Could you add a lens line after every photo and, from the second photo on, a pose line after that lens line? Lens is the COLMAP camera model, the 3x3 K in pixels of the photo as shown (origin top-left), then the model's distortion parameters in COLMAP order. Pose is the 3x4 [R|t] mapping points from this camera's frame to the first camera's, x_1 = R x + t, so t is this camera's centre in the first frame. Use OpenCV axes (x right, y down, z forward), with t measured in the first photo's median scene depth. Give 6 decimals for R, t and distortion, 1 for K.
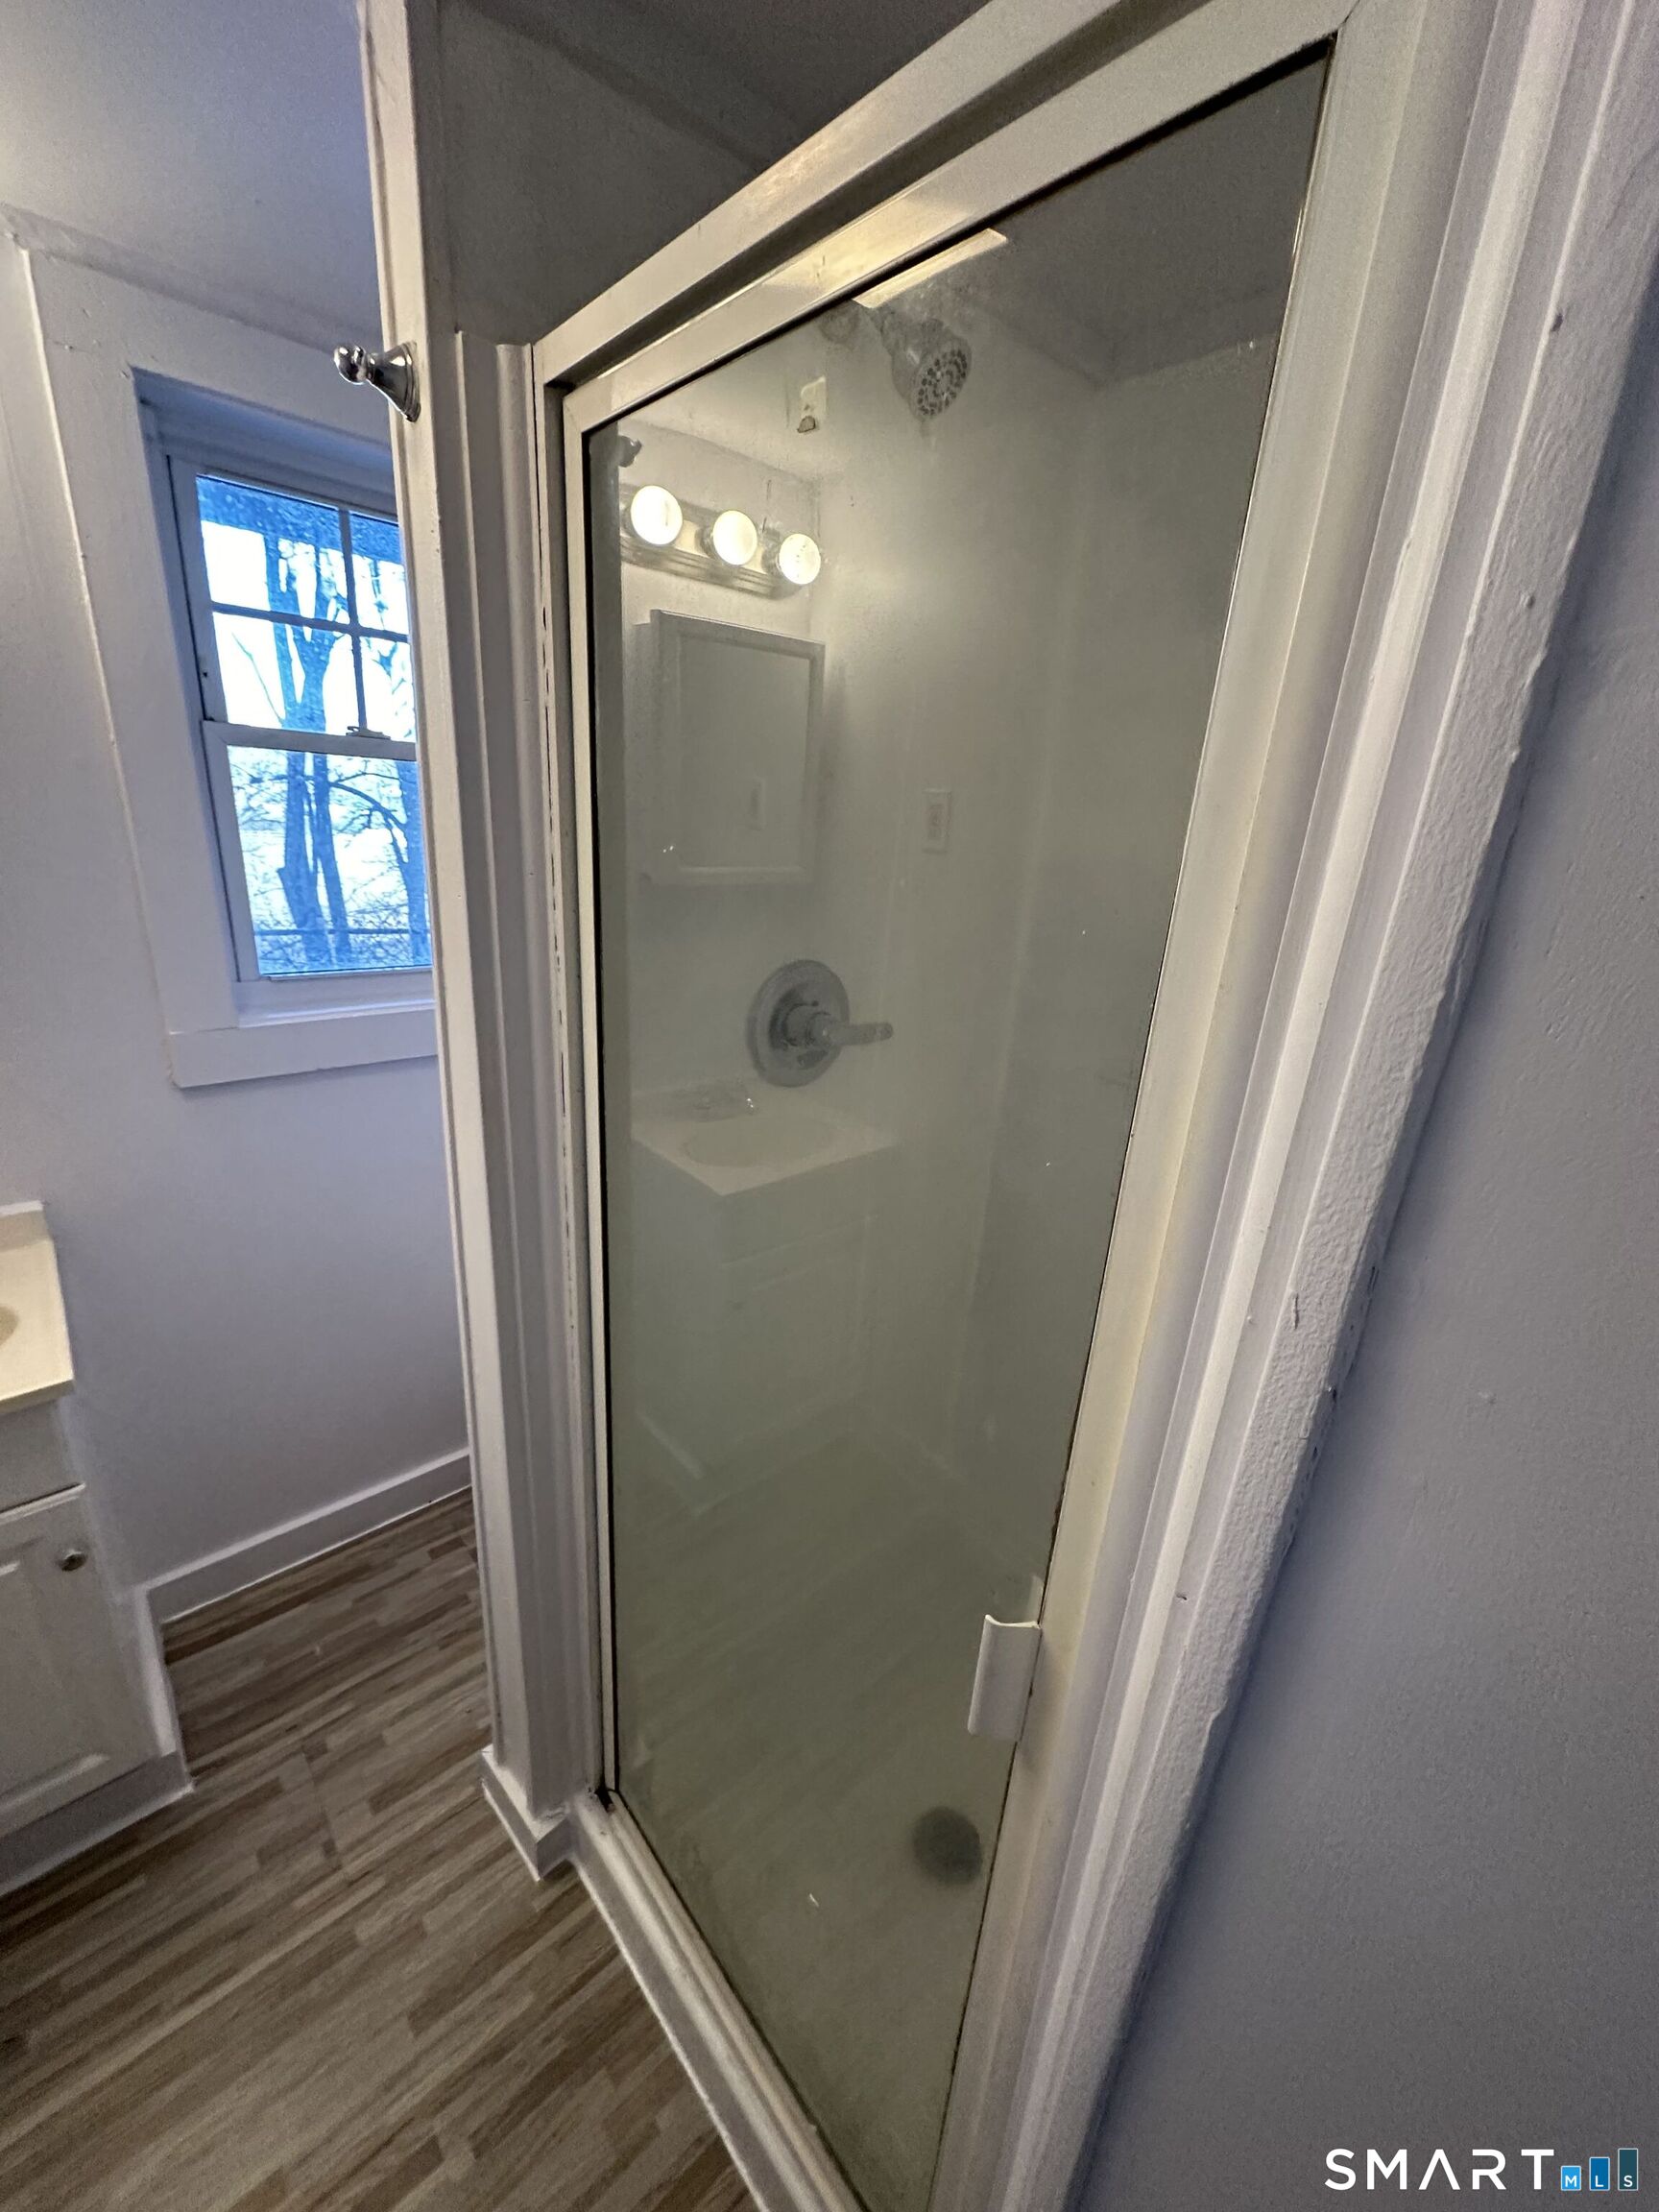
lens RADIAL K [[877.6, 0, 829.5], [0, 877.6, 1106.0], [0, 0, 1]] dist [-0.001181, 0.000091]
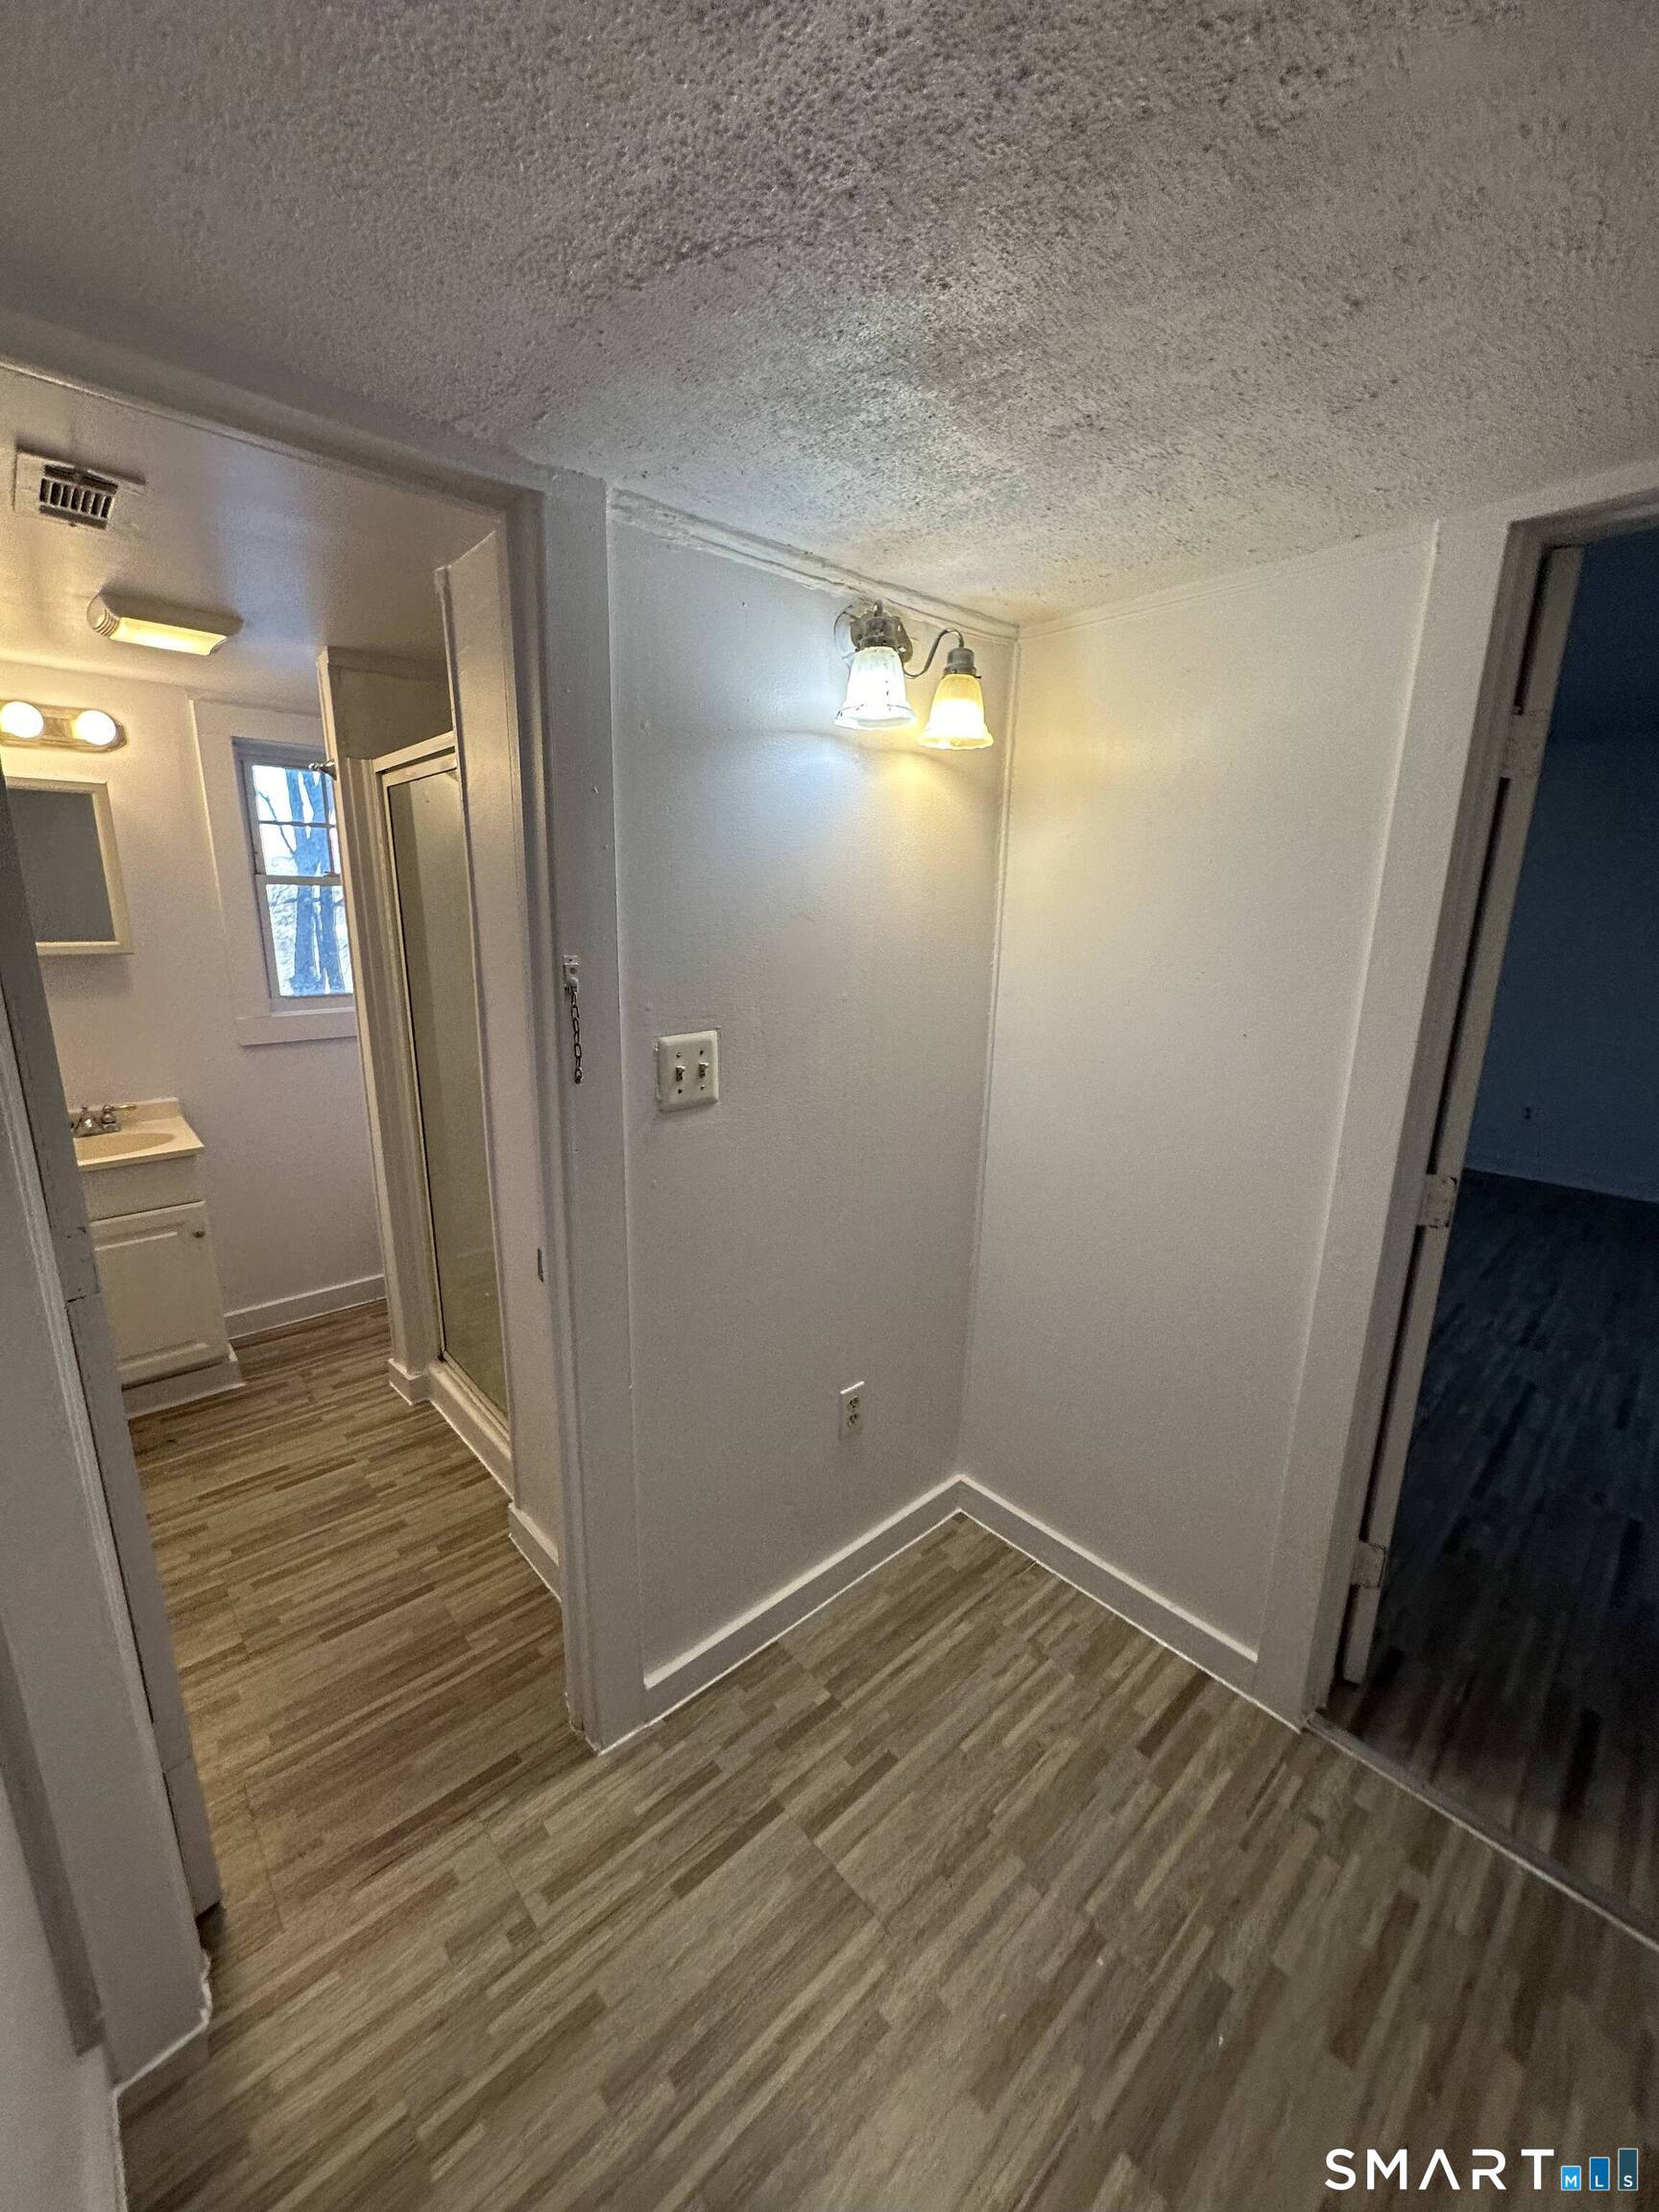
lens RADIAL K [[877.6, 0, 829.5], [0, 877.6, 1106.0], [0, 0, 1]] dist [-0.001181, 0.000091]
pose [[0.998473, -0.054907, -0.006009, 0.721592], [0.054075, 0.993889, -0.096236, 0.437121], [0.011257, 0.095764, 0.995340, -1.148931]]
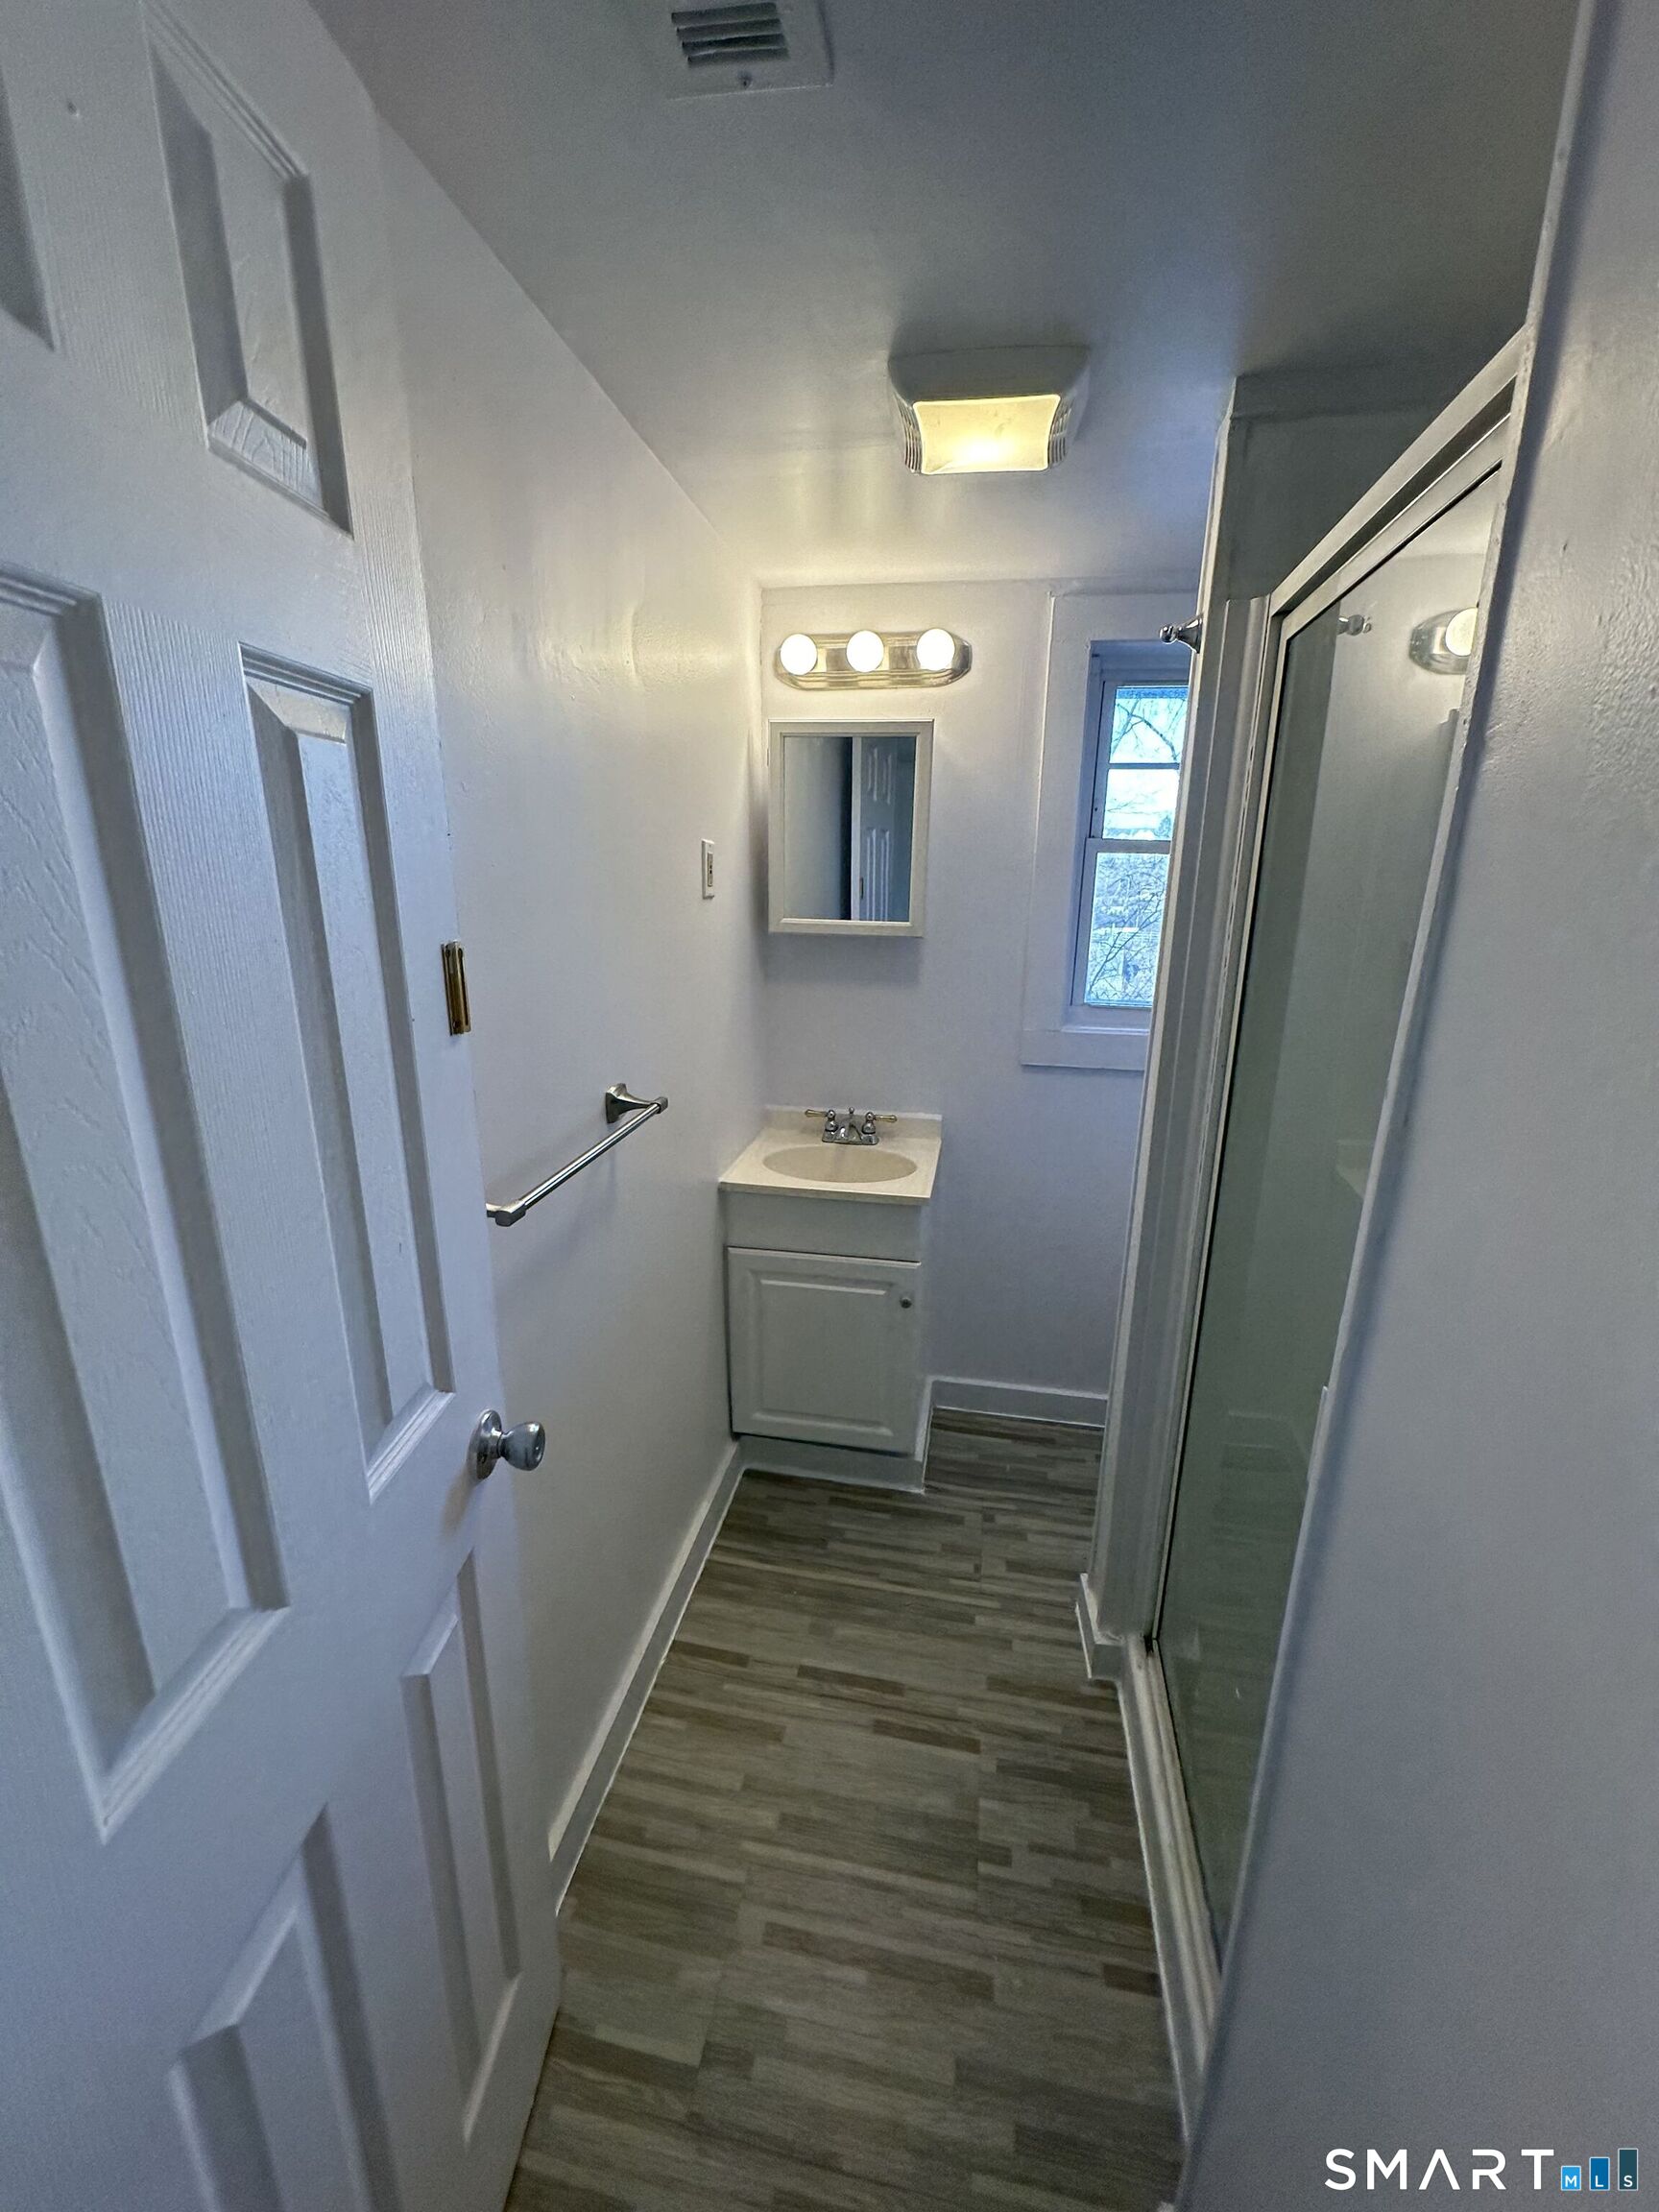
lens RADIAL K [[877.6, 0, 829.5], [0, 877.6, 1106.0], [0, 0, 1]] dist [-0.001181, 0.000091]
pose [[0.609122, 0.149123, -0.778930, 0.328537], [-0.231733, 0.972766, 0.005017, 0.137258], [0.758465, 0.177448, 0.627090, -0.272410]]
